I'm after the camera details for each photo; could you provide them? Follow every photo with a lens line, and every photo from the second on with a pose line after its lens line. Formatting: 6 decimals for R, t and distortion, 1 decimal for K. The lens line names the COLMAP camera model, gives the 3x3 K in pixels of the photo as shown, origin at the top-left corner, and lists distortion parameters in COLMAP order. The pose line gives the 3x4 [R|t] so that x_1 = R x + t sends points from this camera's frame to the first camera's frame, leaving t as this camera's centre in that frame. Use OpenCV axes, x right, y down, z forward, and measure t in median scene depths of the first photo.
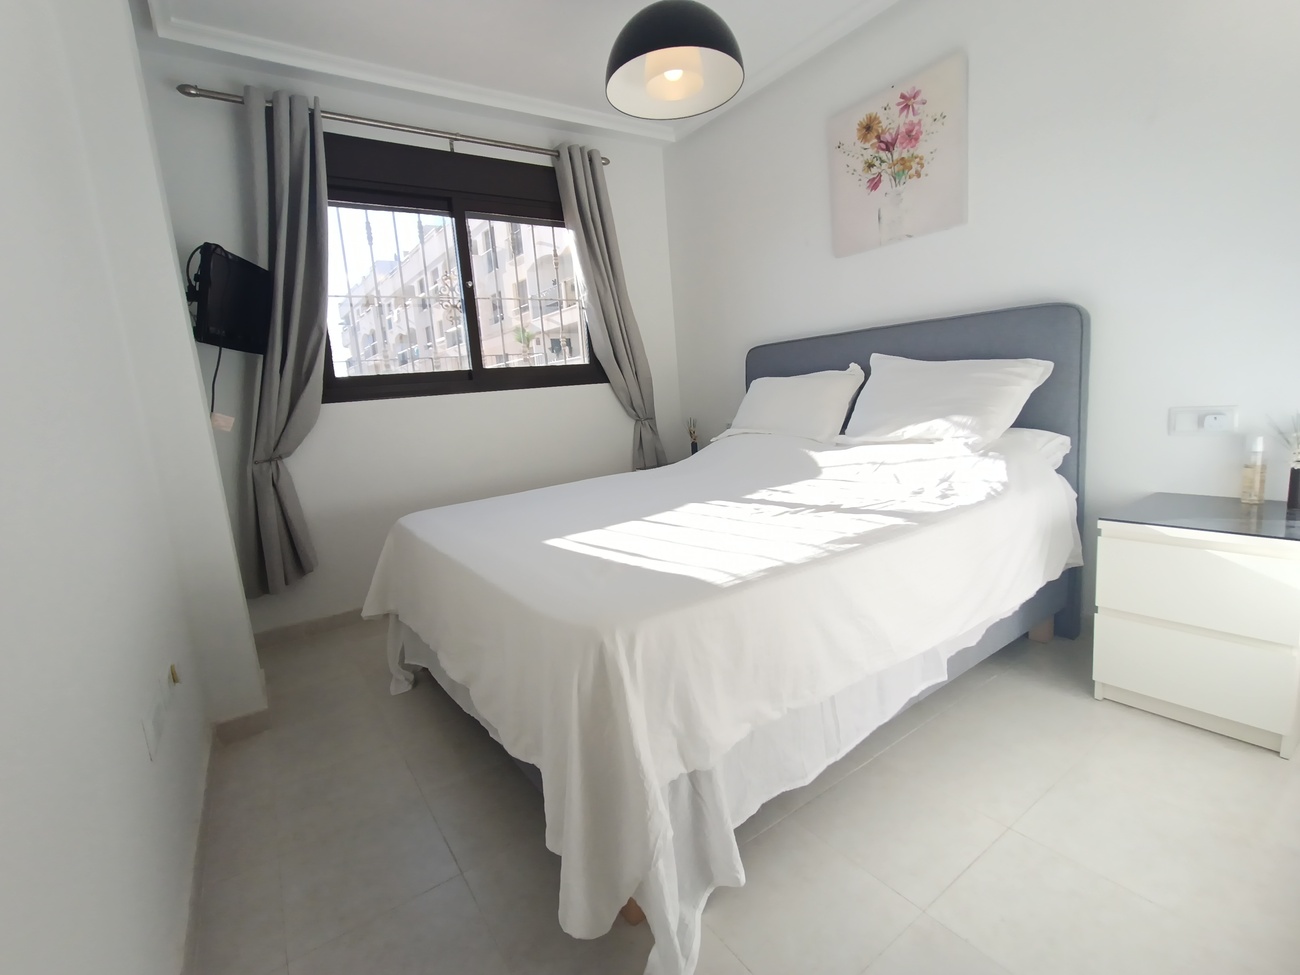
lens RADIAL K [[592.1, 0, 643.3], [0, 592.1, 487.3], [0, 0, 1]] dist [-0.025940, 0.013565]
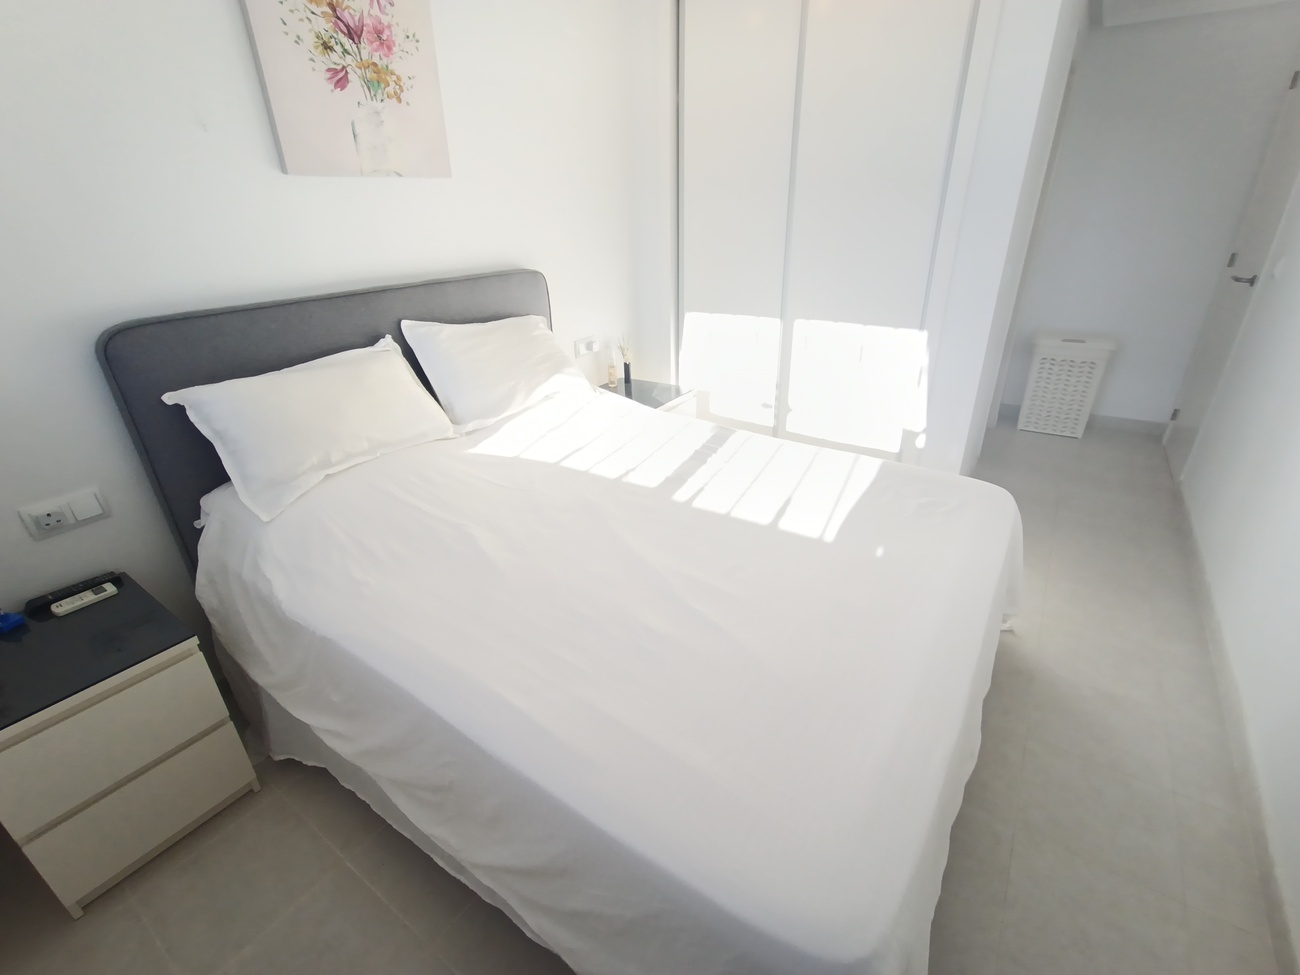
lens RADIAL K [[592.1, 0, 647.1], [0, 592.1, 487.8], [0, 0, 1]] dist [-0.025940, 0.013565]
pose [[-0.358290, -0.321671, 0.876445, -0.549935], [0.200982, 0.890184, 0.408875, -0.312963], [-0.911721, 0.322646, -0.254294, 1.068118]]
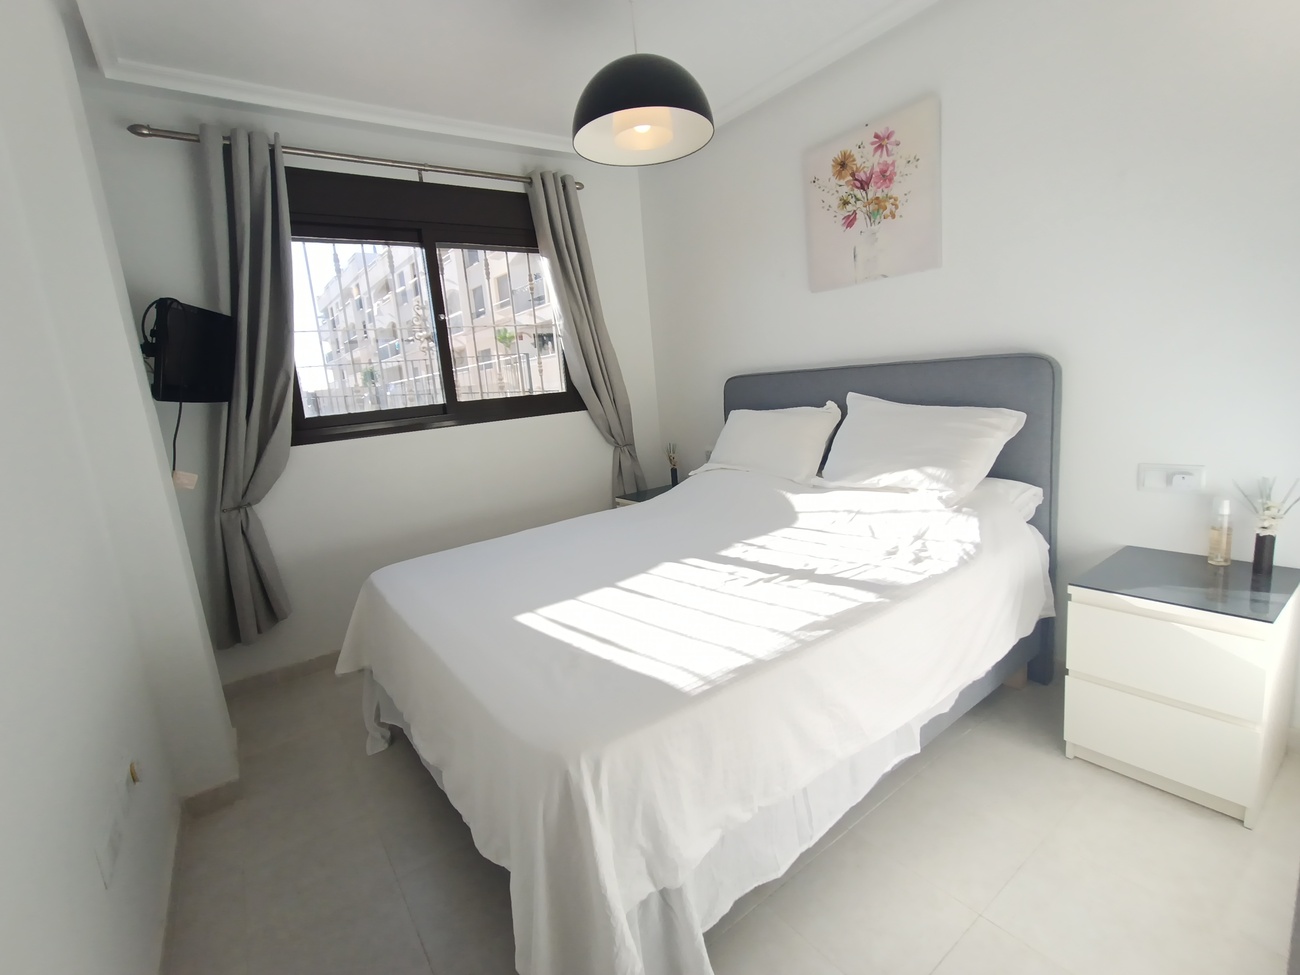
lens RADIAL K [[592.1, 0, 643.0], [0, 592.1, 488.3], [0, 0, 1]] dist [-0.025940, 0.013565]
pose [[0.999634, -0.014454, 0.022865, 0.017463], [0.014063, 0.999754, 0.017148, -0.095003], [-0.023107, -0.016820, 0.999591, 0.009918]]
